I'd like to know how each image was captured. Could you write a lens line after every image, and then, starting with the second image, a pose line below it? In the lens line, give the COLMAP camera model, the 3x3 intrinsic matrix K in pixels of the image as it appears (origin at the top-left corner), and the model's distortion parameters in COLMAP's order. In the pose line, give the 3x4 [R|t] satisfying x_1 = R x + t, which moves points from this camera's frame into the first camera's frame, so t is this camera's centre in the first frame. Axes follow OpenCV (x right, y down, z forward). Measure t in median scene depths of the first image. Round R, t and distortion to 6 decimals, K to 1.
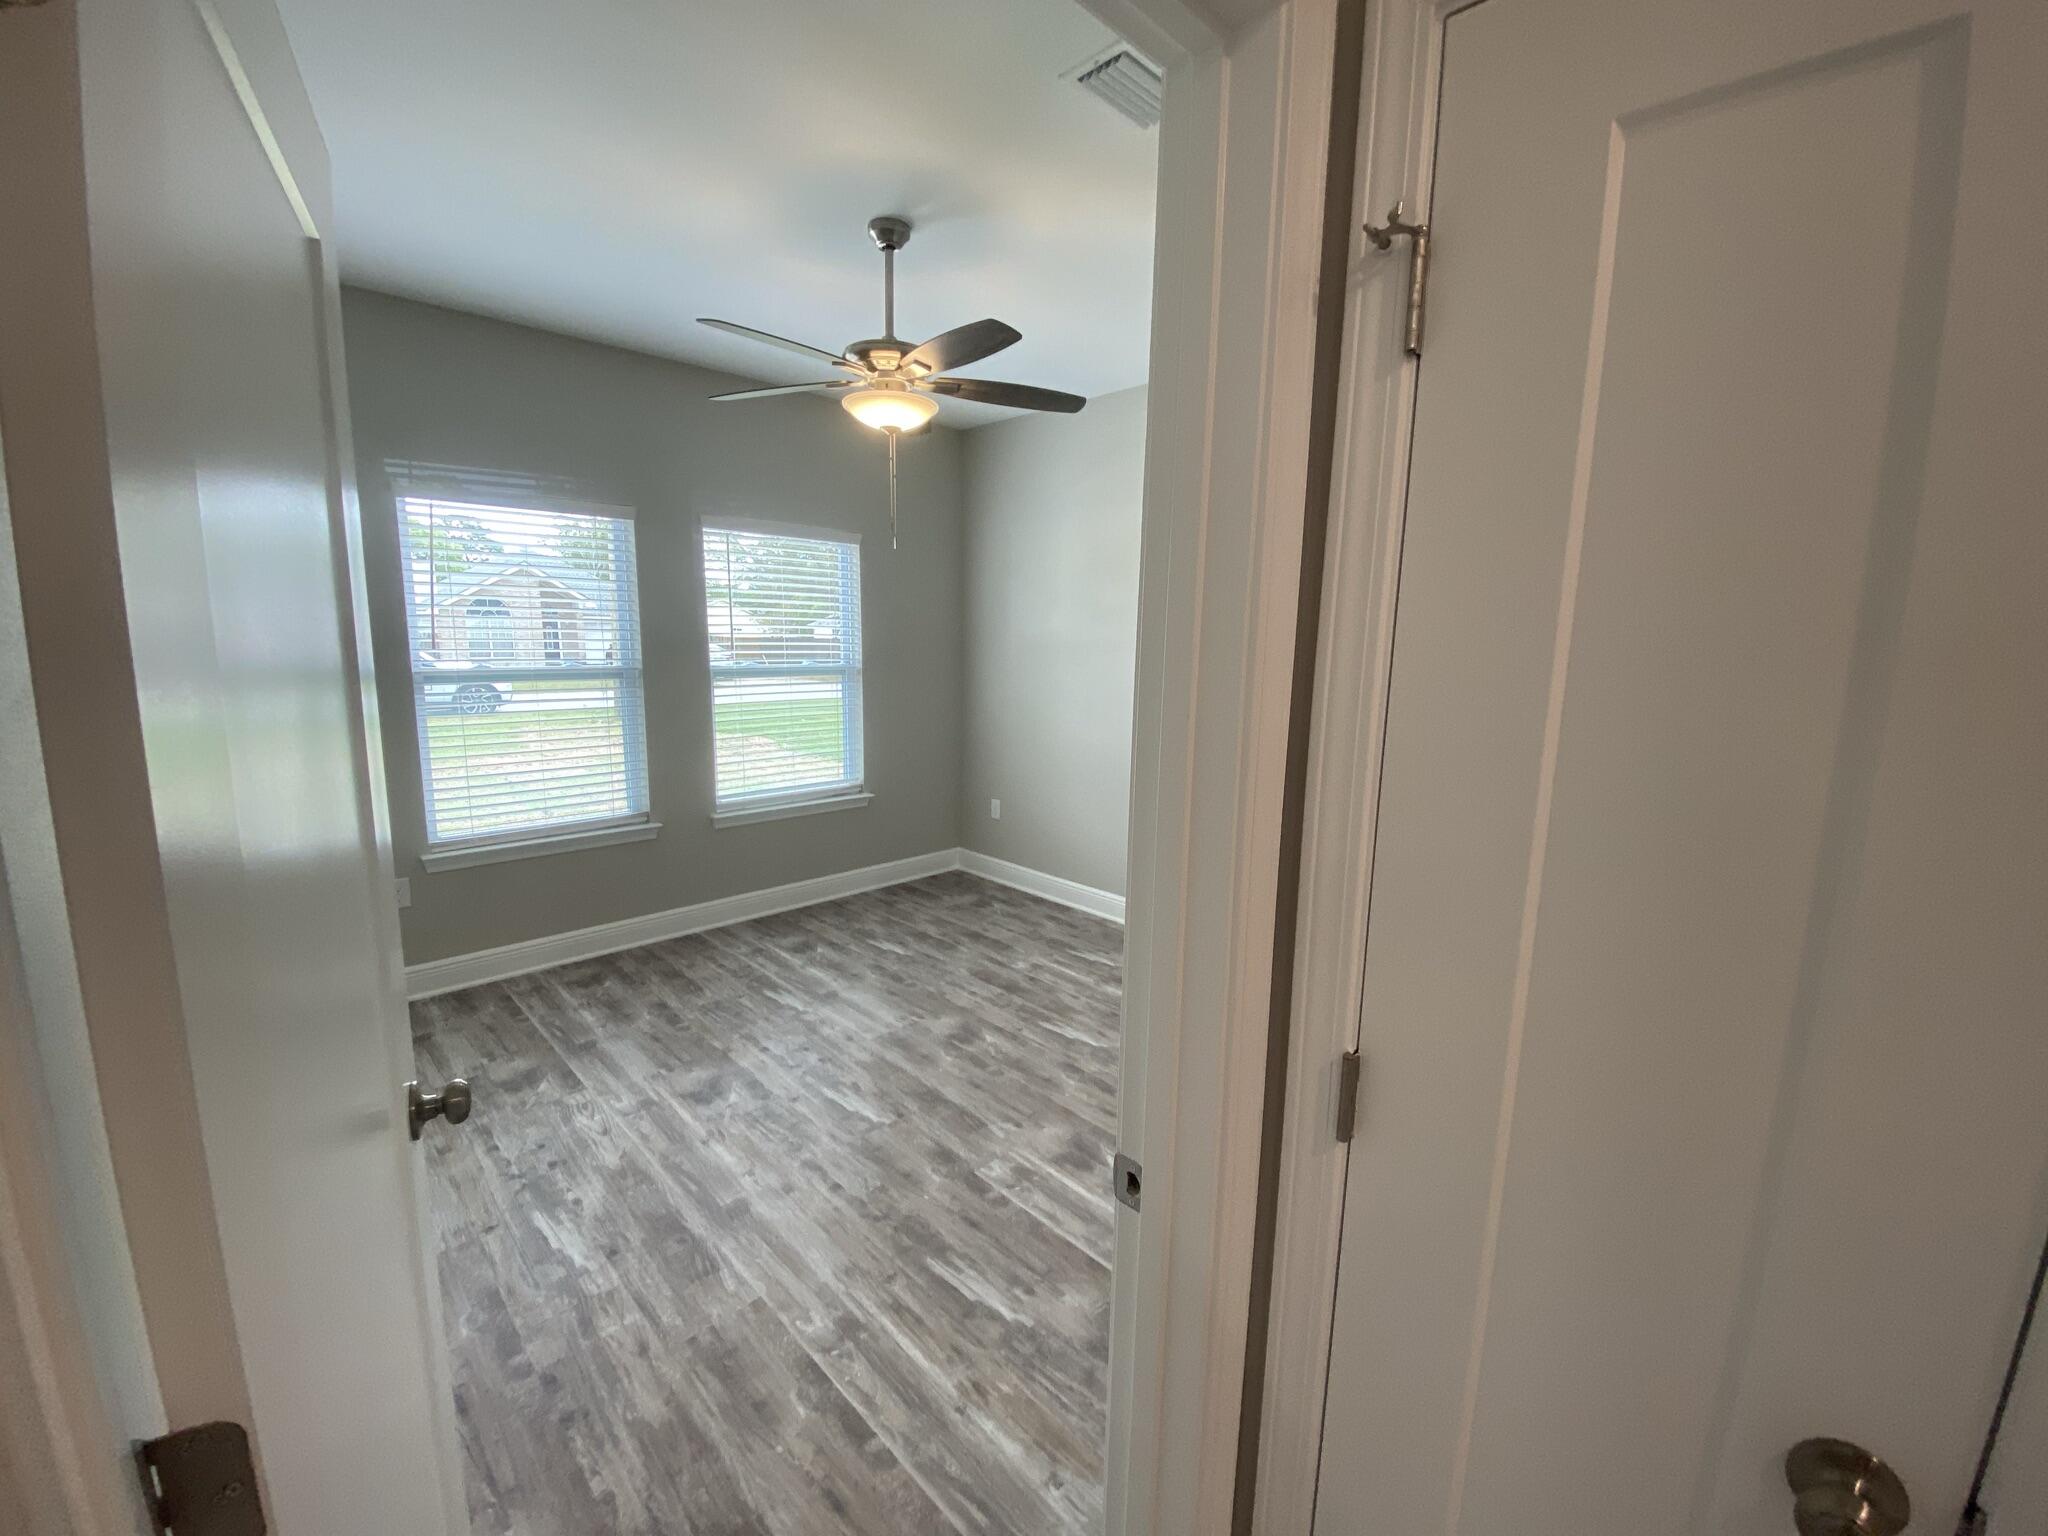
lens RADIAL K [[863.5, 0, 1024.0], [0, 863.5, 768.0], [0, 0, 1]] dist [-0.002430, -0.000256]
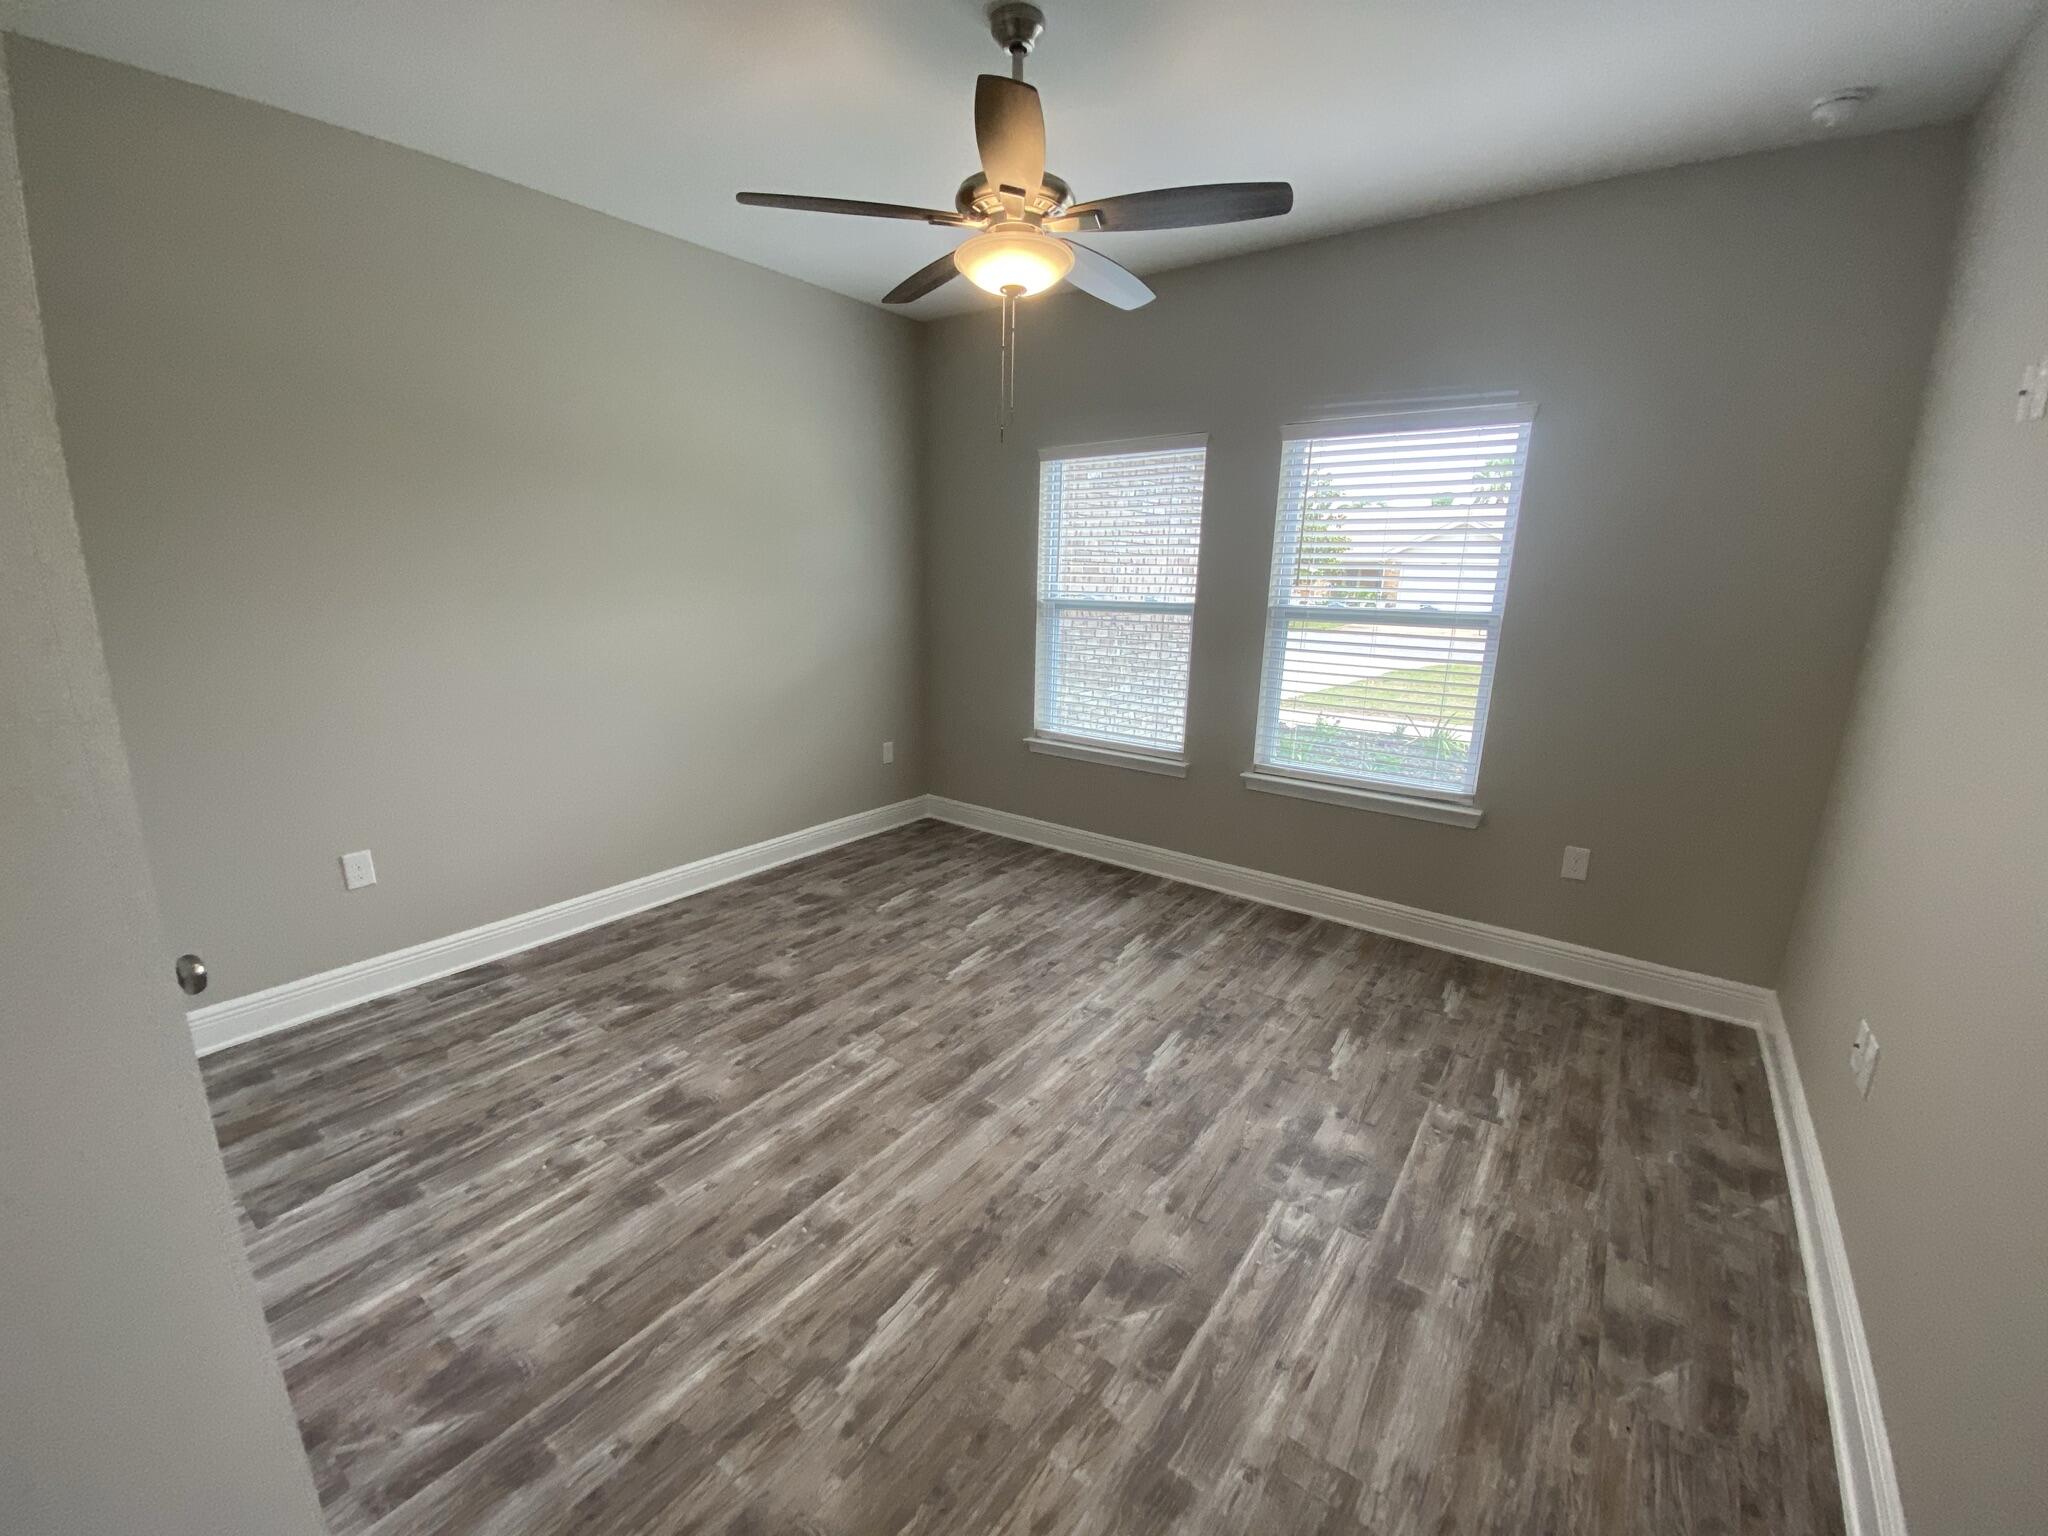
lens RADIAL K [[863.5, 0, 1024.0], [0, 863.5, 768.0], [0, 0, 1]] dist [-0.002430, -0.000256]
pose [[0.153095, 0.199520, -0.967860, 0.582437], [-0.187518, 0.967477, 0.169780, -0.067528], [0.970257, 0.155499, 0.185529, 0.781698]]
